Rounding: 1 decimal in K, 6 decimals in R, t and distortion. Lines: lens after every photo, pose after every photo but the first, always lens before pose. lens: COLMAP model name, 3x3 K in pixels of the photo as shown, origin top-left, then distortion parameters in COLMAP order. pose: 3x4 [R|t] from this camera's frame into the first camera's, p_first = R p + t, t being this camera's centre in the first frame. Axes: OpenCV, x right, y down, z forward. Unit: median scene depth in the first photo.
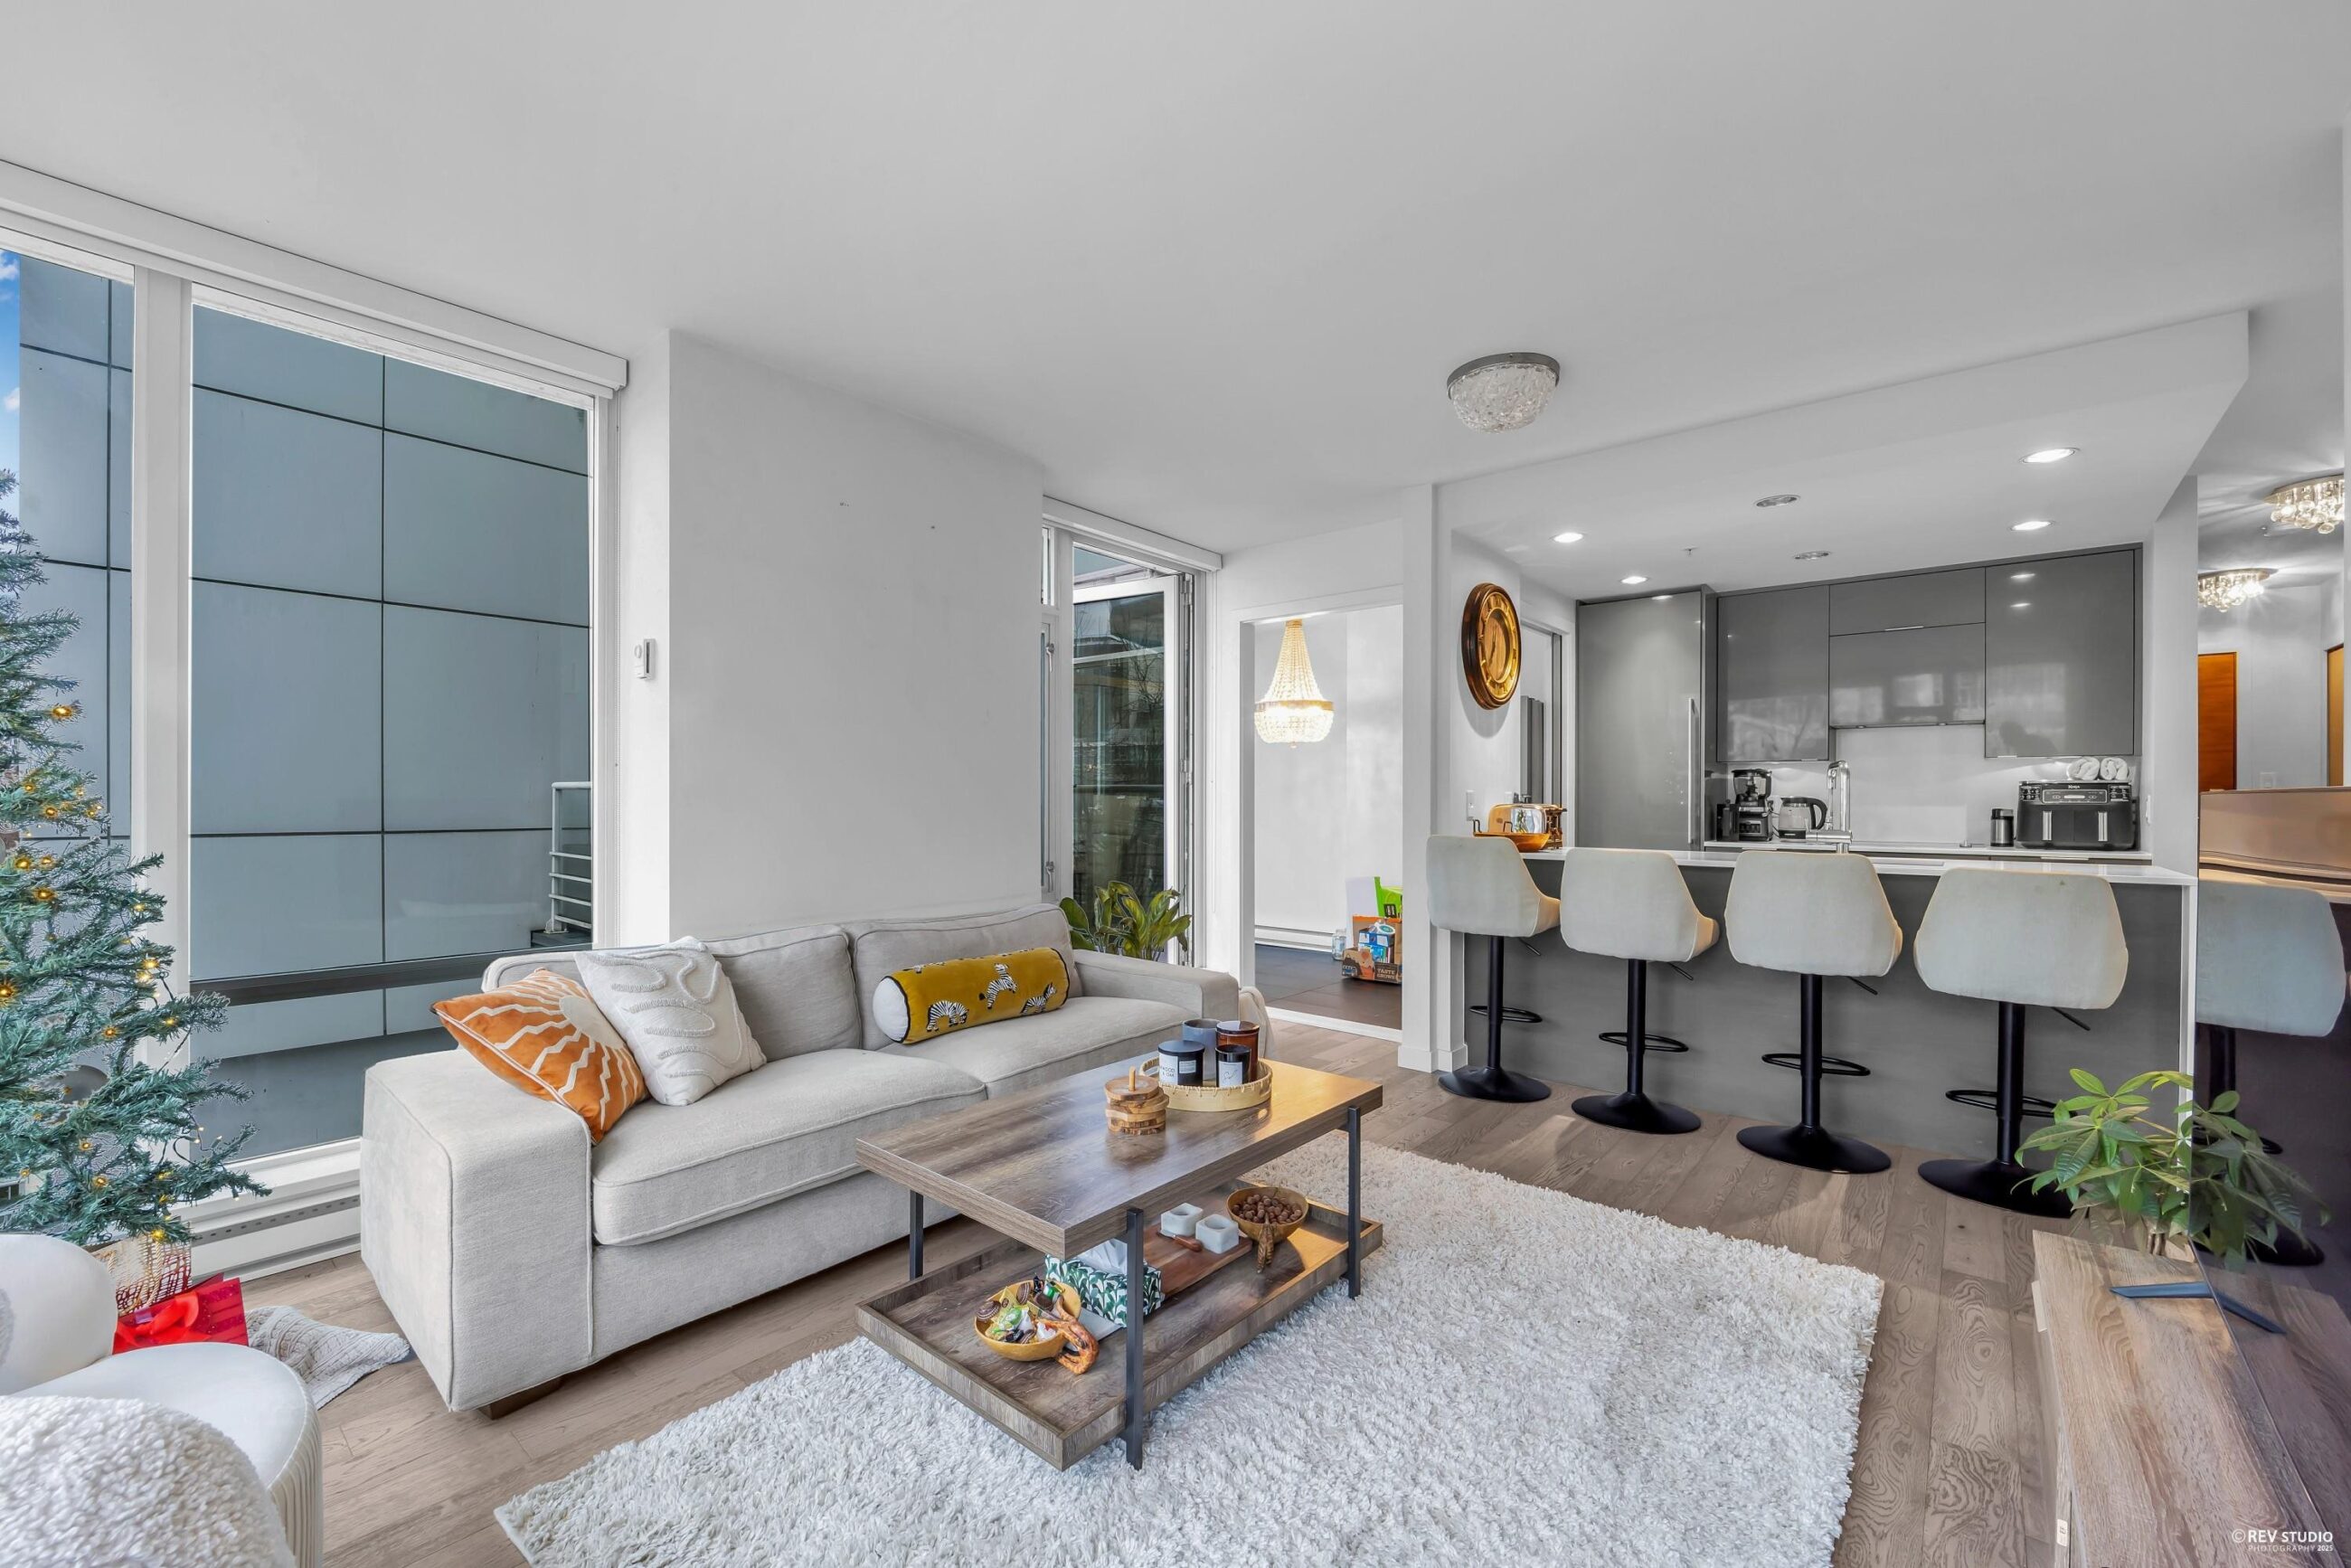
lens RADIAL K [[958.9, 0, 1136.6], [0, 958.9, 802.2], [0, 0, 1]] dist [-0.014347, -0.001451]
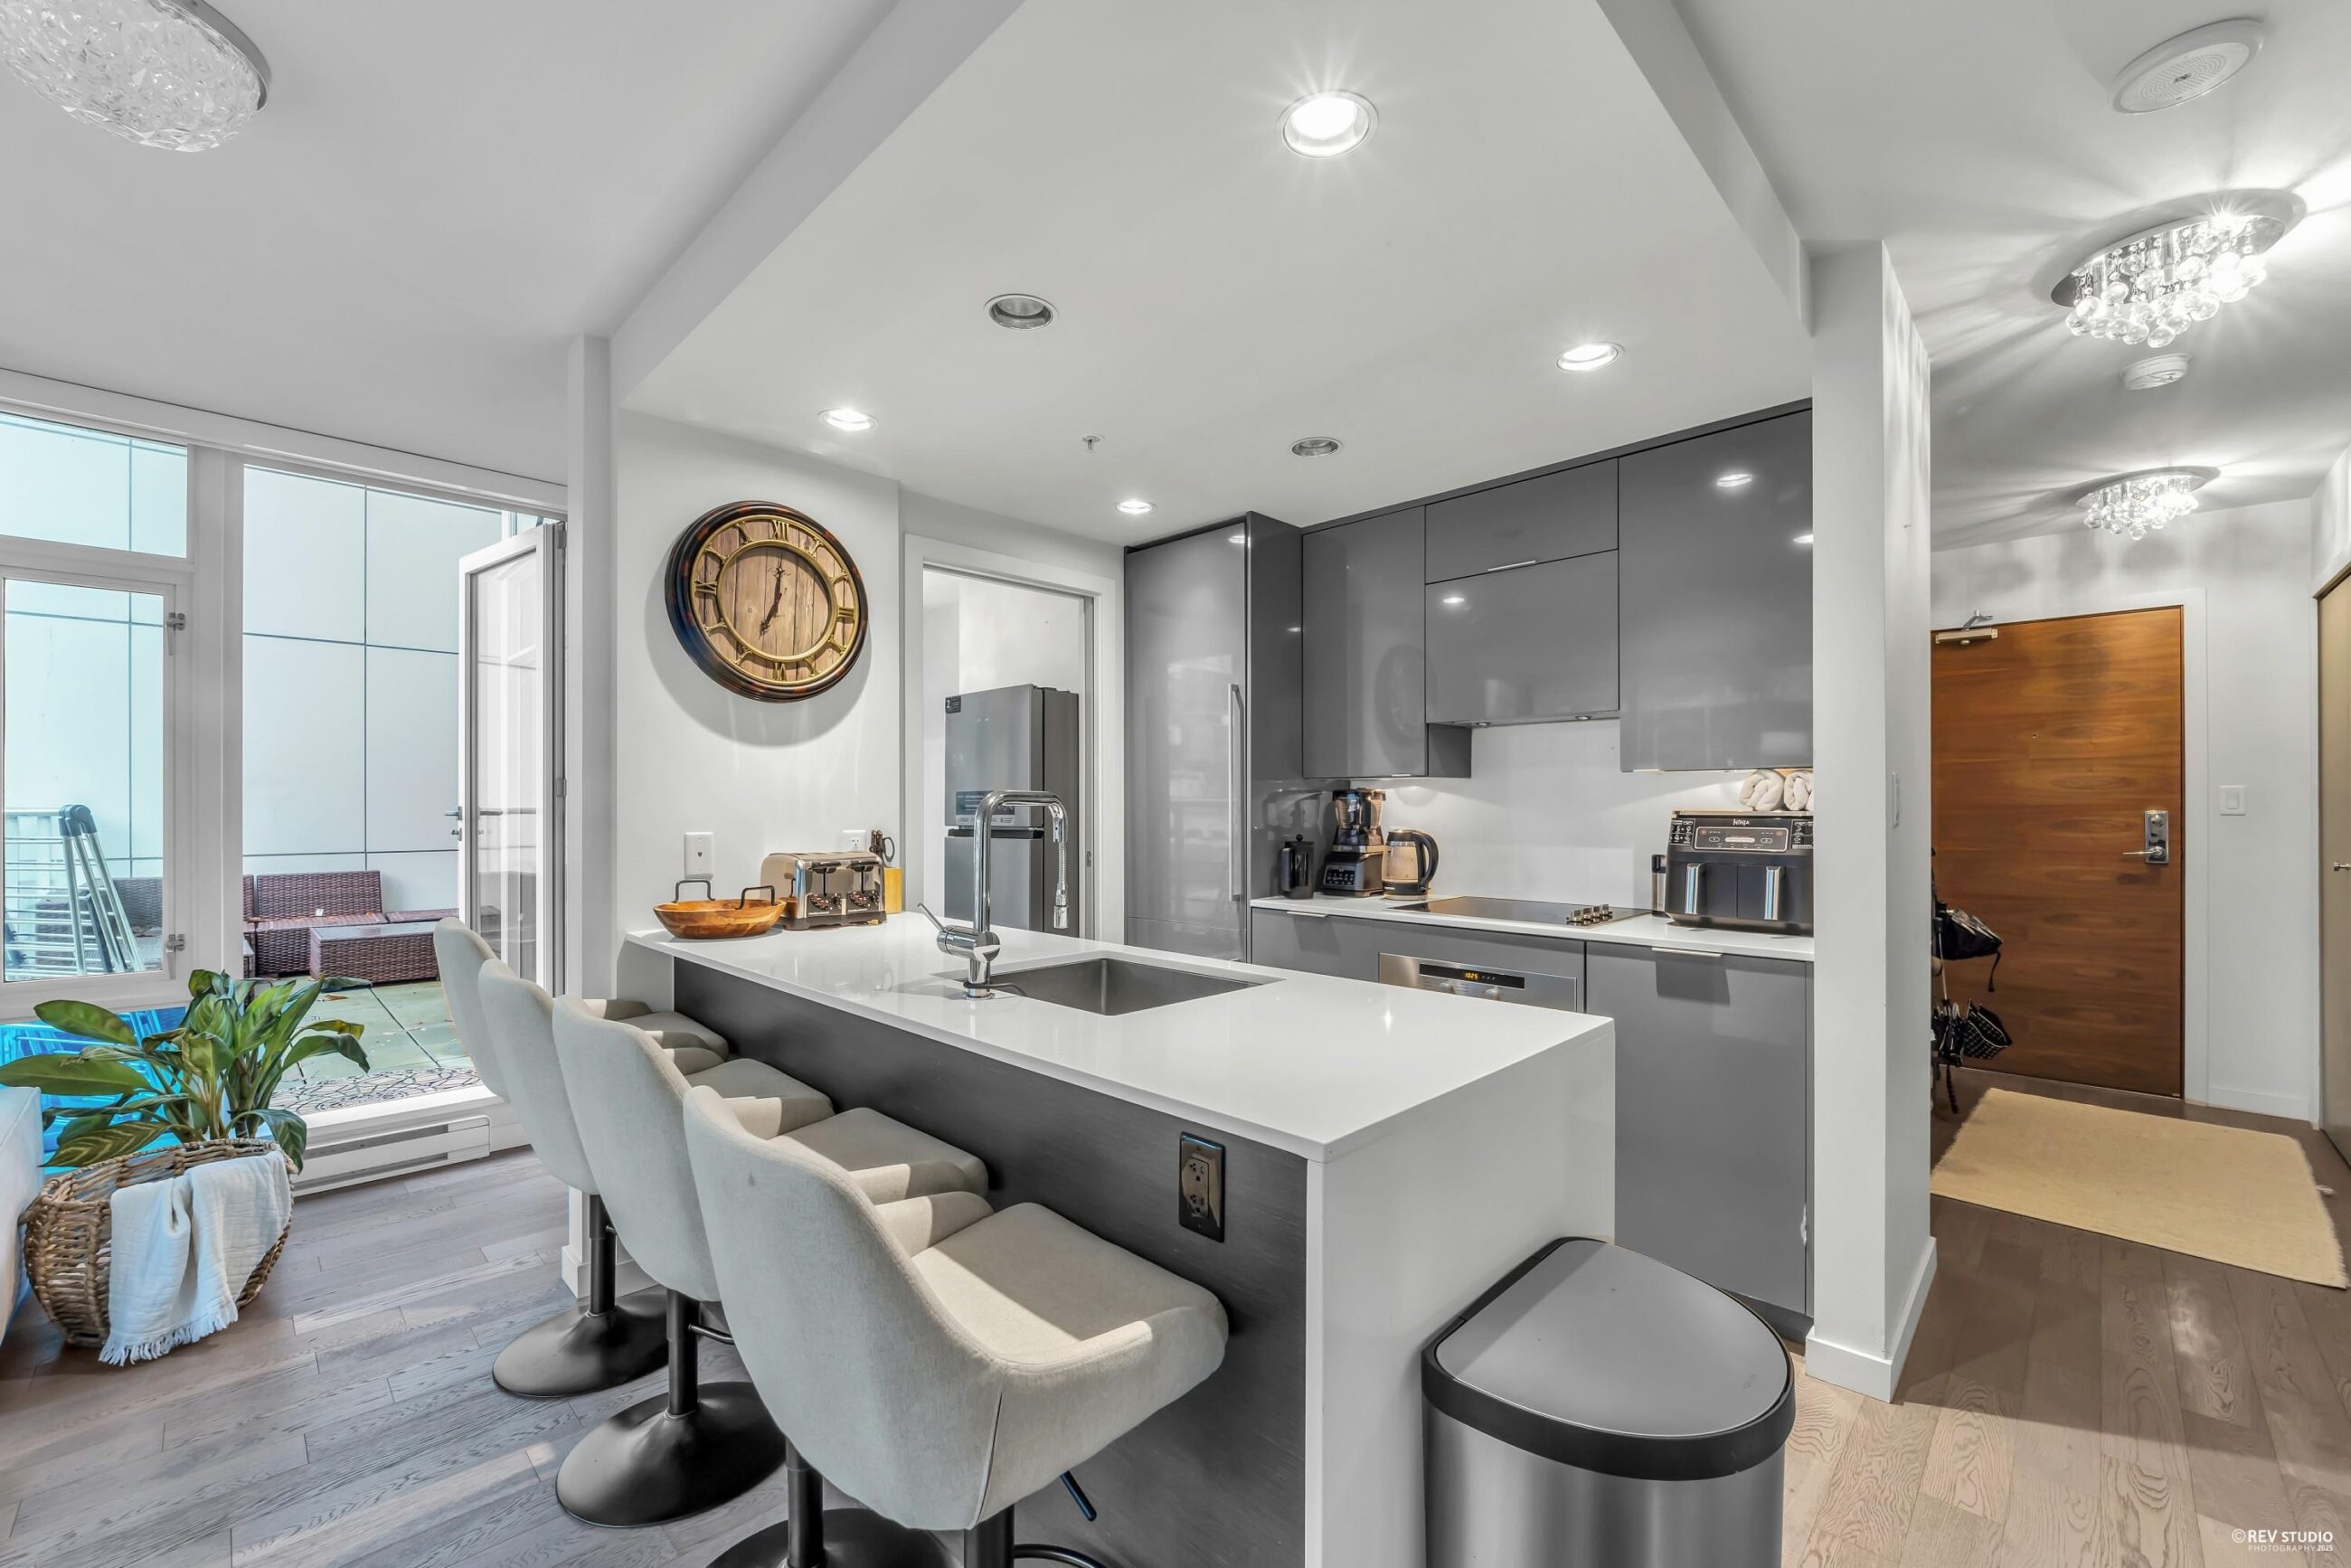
lens RADIAL K [[945.3, 0, 1191.4], [0, 945.3, 799.8], [0, 0, 1]] dist [-0.003001, -0.001538]
pose [[0.998325, -0.003171, -0.057765, 0.592868], [0.002669, 0.999958, -0.008759, -0.022282], [0.057791, 0.008590, 0.998292, 0.344772]]
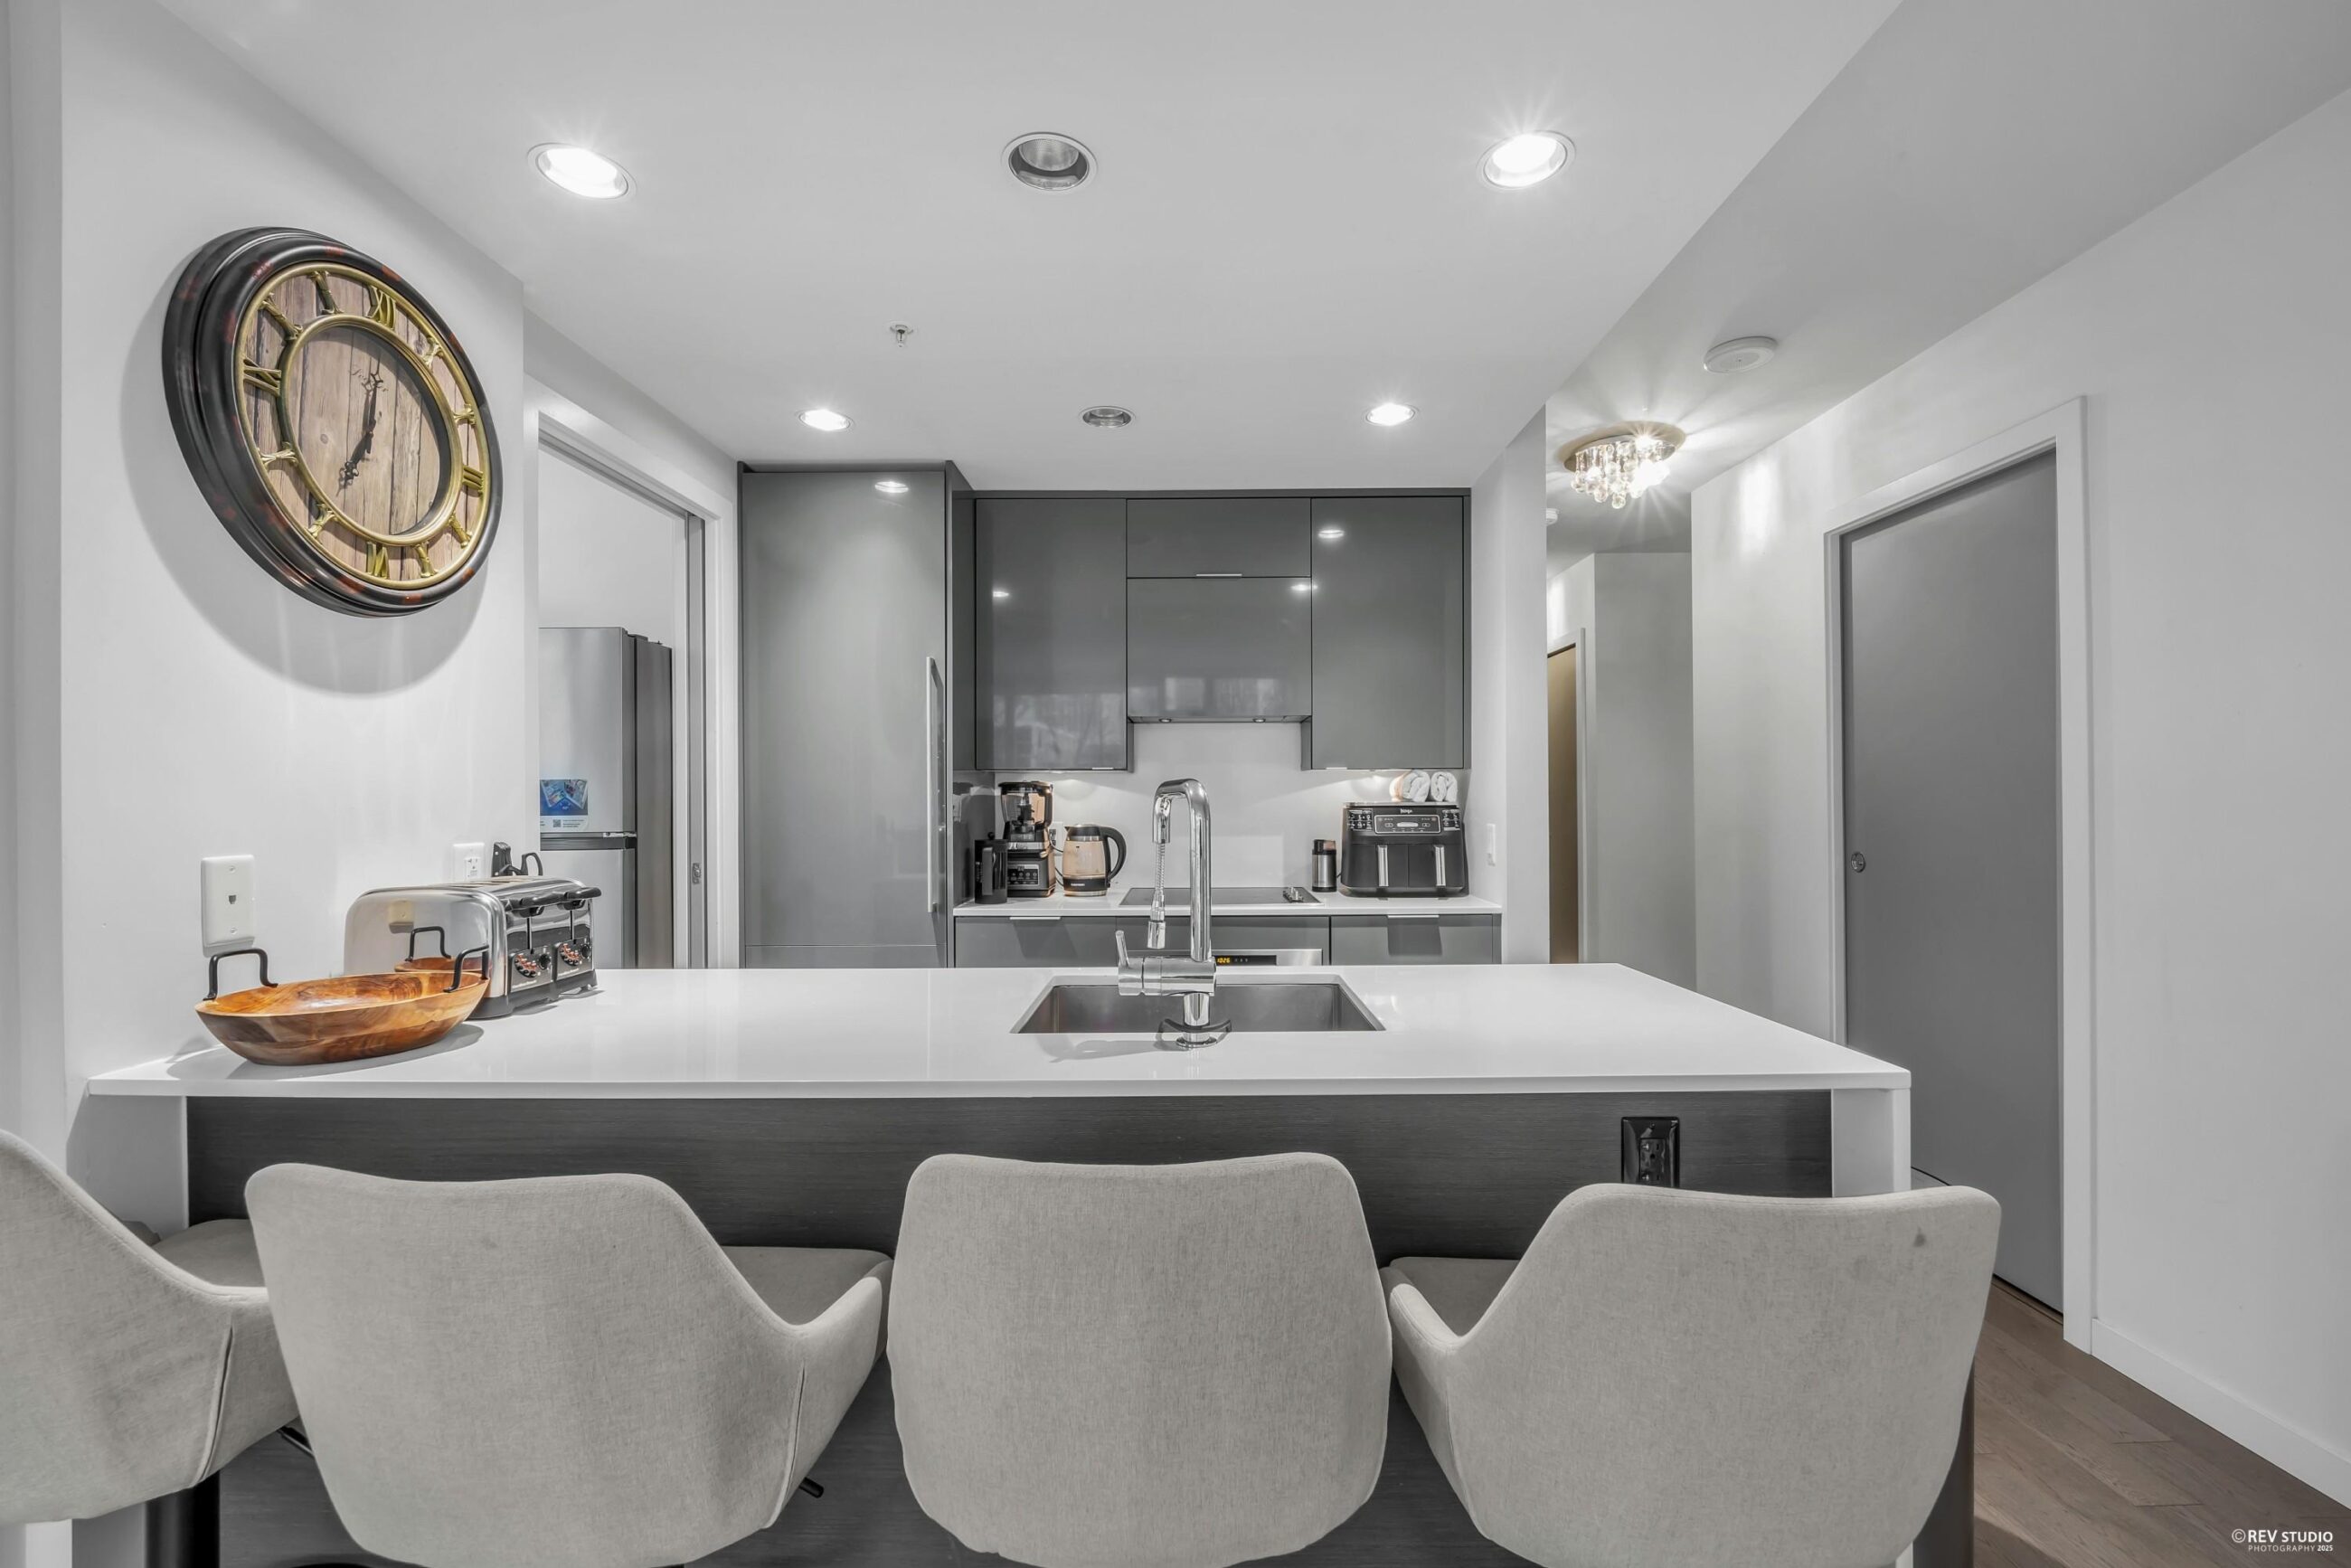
lens RADIAL K [[958.9, 0, 1182.1], [0, 958.9, 795.5], [0, 0, 1]] dist [-0.014347, -0.001451]
pose [[0.755286, -0.003789, 0.655384, 0.323279], [0.009005, 0.999949, -0.004597, -0.022714], [-0.655333, 0.009374, 0.755282, 0.475880]]
